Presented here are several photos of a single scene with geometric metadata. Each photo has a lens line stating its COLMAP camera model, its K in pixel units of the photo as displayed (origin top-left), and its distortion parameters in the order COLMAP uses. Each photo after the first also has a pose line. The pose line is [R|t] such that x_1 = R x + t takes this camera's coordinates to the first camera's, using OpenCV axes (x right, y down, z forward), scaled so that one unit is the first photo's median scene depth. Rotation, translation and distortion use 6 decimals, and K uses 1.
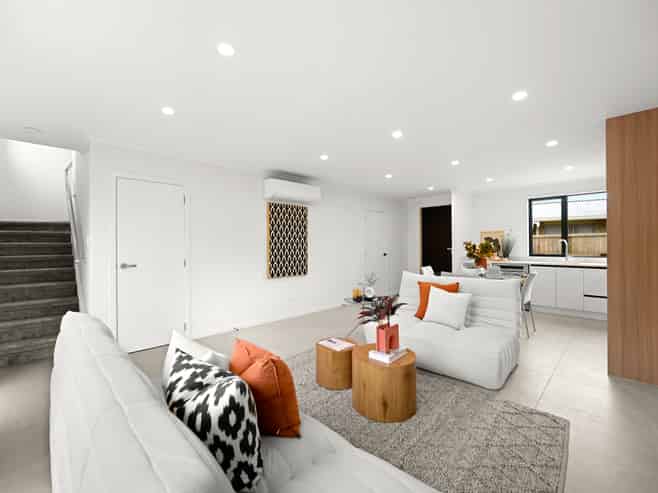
lens RADIAL K [[289.9, 0, 329.7], [0, 289.9, 245.1], [0, 0, 1]] dist [0.003362, 0.000320]
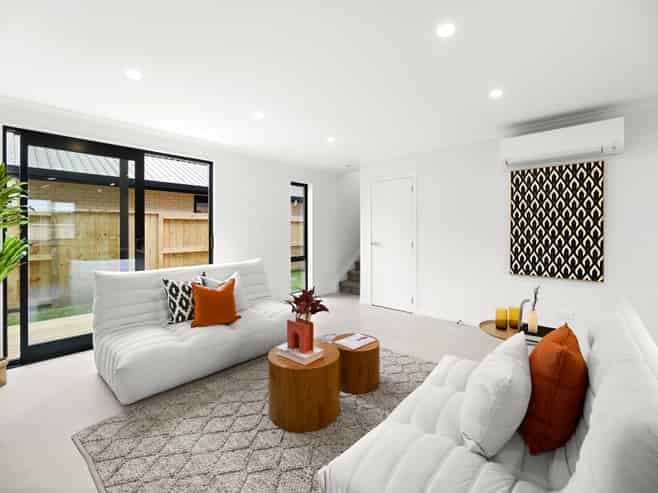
lens RADIAL K [[289.9, 0, 326.5], [0, 289.9, 228.7], [0, 0, 1]] dist [0.003362, 0.000320]
pose [[0.012480, 0.001530, -0.999921, 0.519872], [0.004988, 0.999986, 0.001592, -0.004551], [0.999910, -0.005007, 0.012473, 0.511760]]
